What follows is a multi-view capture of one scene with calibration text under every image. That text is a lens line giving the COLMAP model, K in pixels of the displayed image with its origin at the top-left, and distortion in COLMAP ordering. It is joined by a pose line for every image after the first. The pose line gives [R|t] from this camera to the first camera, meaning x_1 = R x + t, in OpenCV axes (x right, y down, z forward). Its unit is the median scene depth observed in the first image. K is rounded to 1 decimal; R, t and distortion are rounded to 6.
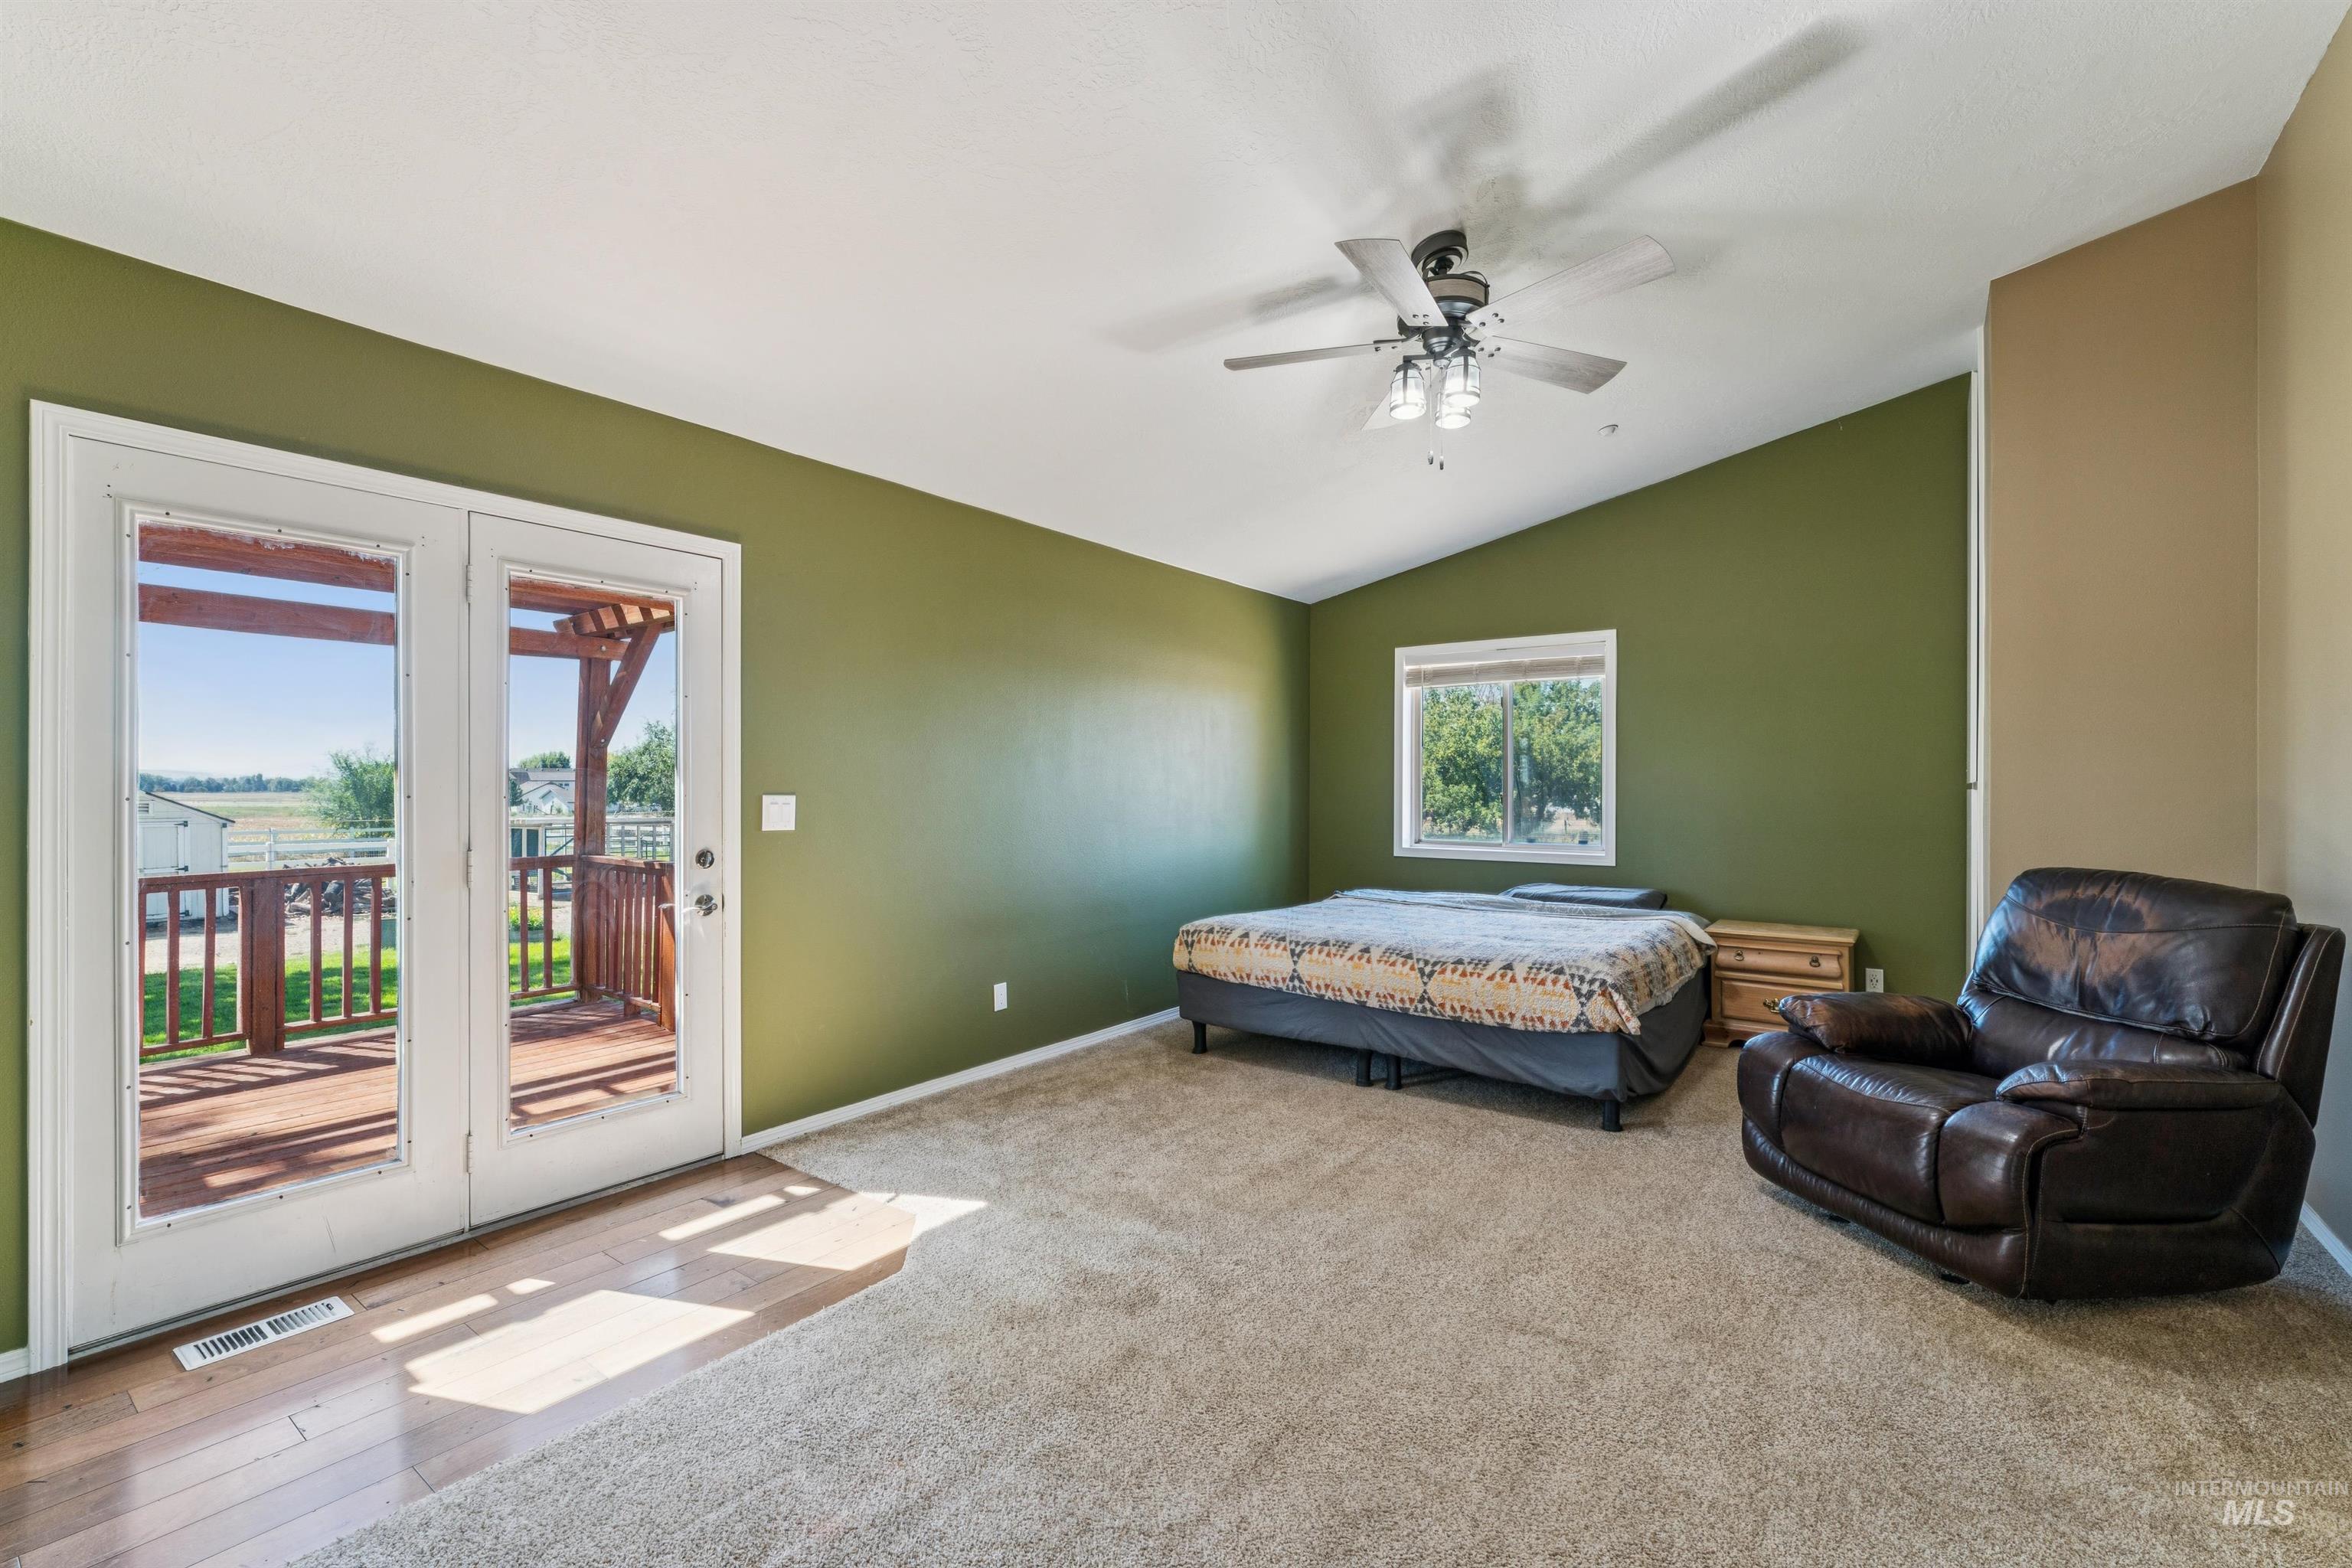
lens RADIAL K [[1019.1, 0, 1176.0], [0, 1019.1, 784.0], [0, 0, 1]] dist [0.001420, 0.000061]
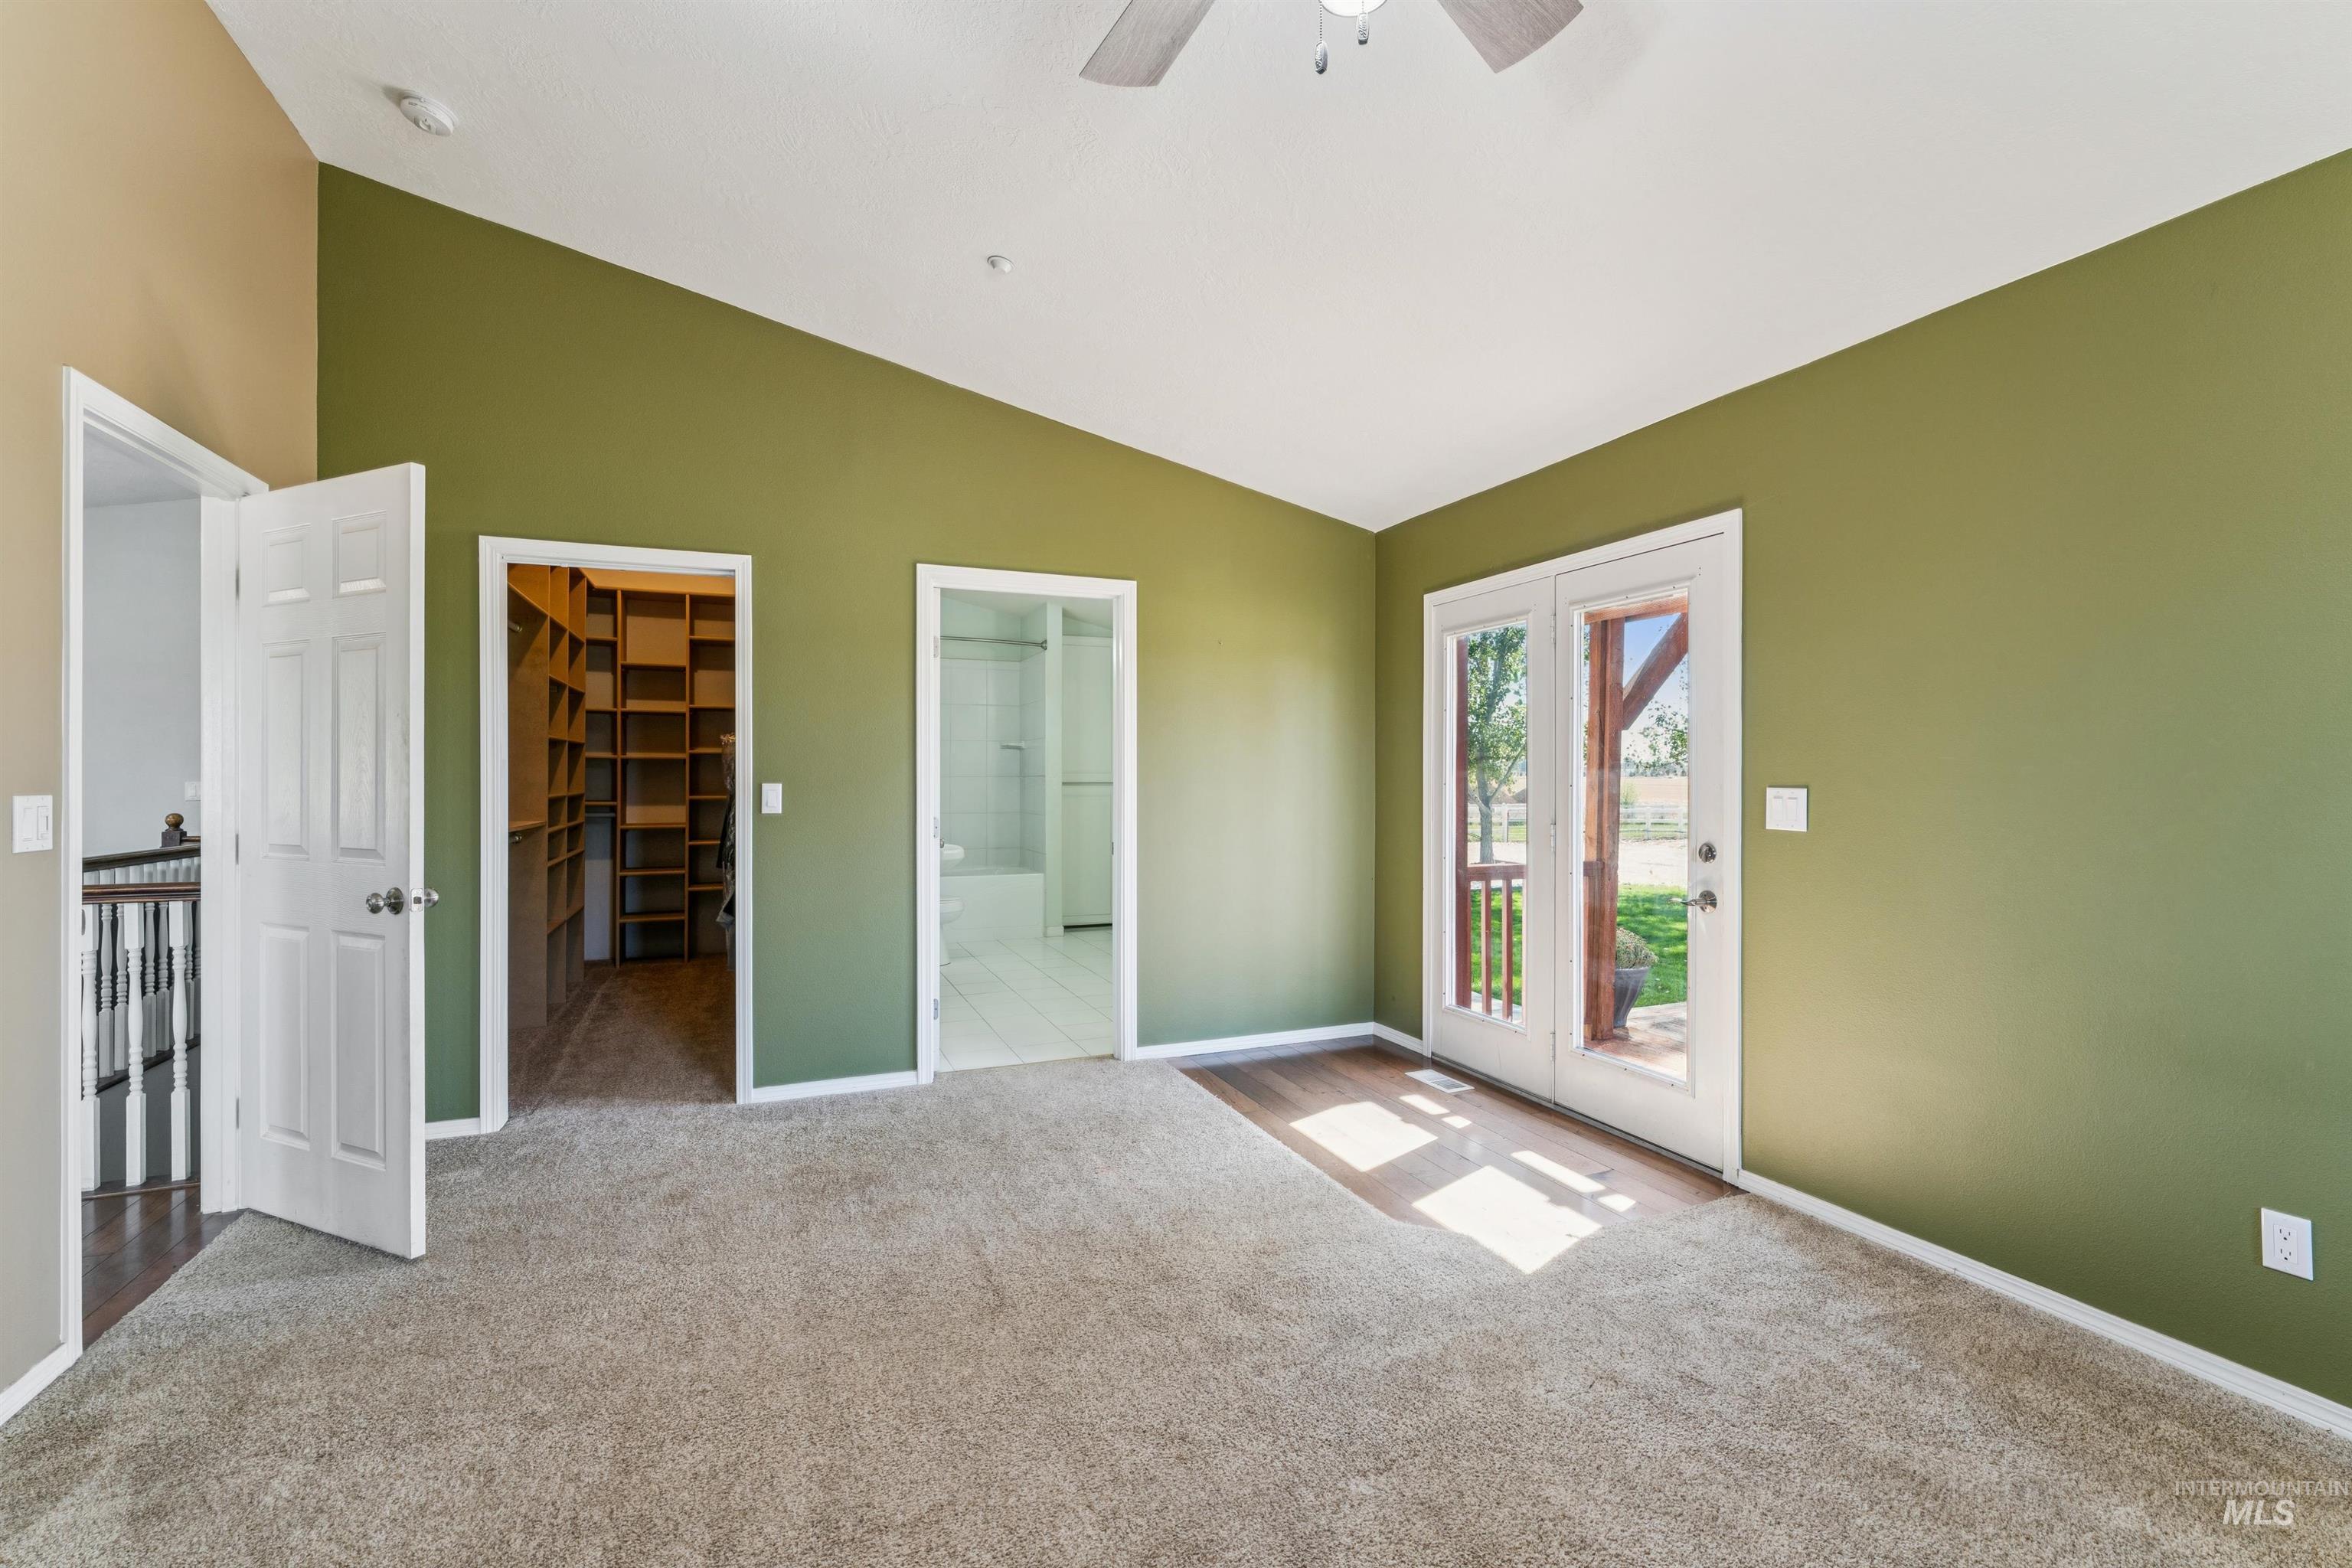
lens RADIAL K [[1020.5, 0, 1176.0], [0, 1020.5, 784.0], [0, 0, 1]] dist [-0.001158, -0.000074]
pose [[-0.517937, 0.004739, -0.855406, 0.691356], [0.001174, 0.999988, 0.004830, 0.003778], [0.855418, 0.001497, -0.517936, 1.202578]]
